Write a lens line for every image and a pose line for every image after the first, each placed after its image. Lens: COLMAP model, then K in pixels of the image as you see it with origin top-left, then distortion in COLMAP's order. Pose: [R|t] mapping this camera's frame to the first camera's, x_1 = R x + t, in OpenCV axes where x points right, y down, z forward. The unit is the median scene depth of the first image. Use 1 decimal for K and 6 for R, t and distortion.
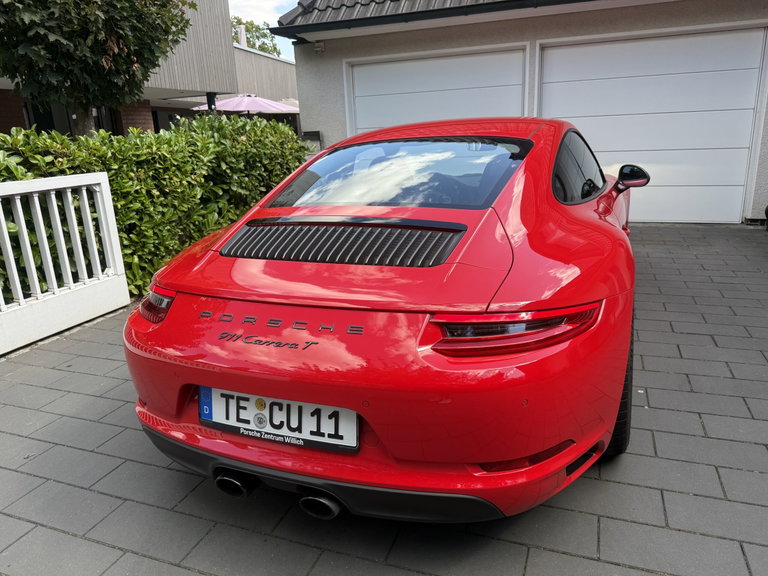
lens RADIAL K [[551.9, 0, 384.0], [0, 551.9, 288.0], [0, 0, 1]] dist [0.022291, 0.010044]
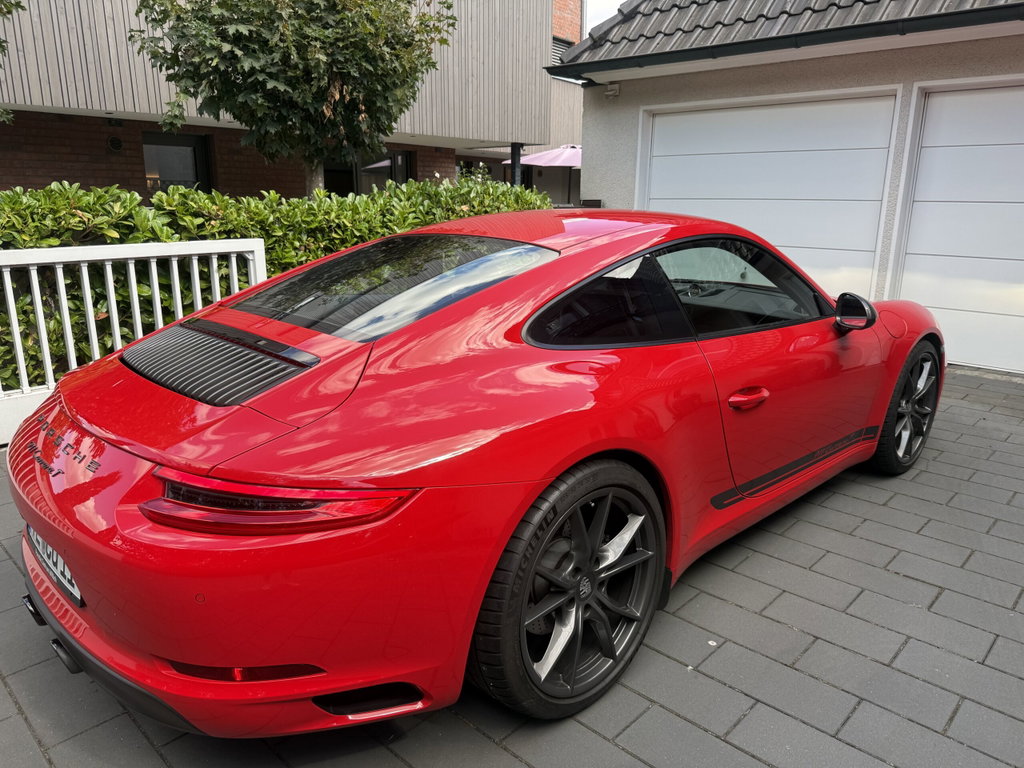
lens RADIAL K [[744.3, 0, 512.0], [0, 744.3, 384.0], [0, 0, 1]] dist [0.099540, -0.083902]
pose [[0.918320, 0.150684, -0.366036, 0.307645], [-0.157471, 0.987457, 0.011434, -0.049979], [0.363168, 0.047140, 0.930530, 0.028038]]
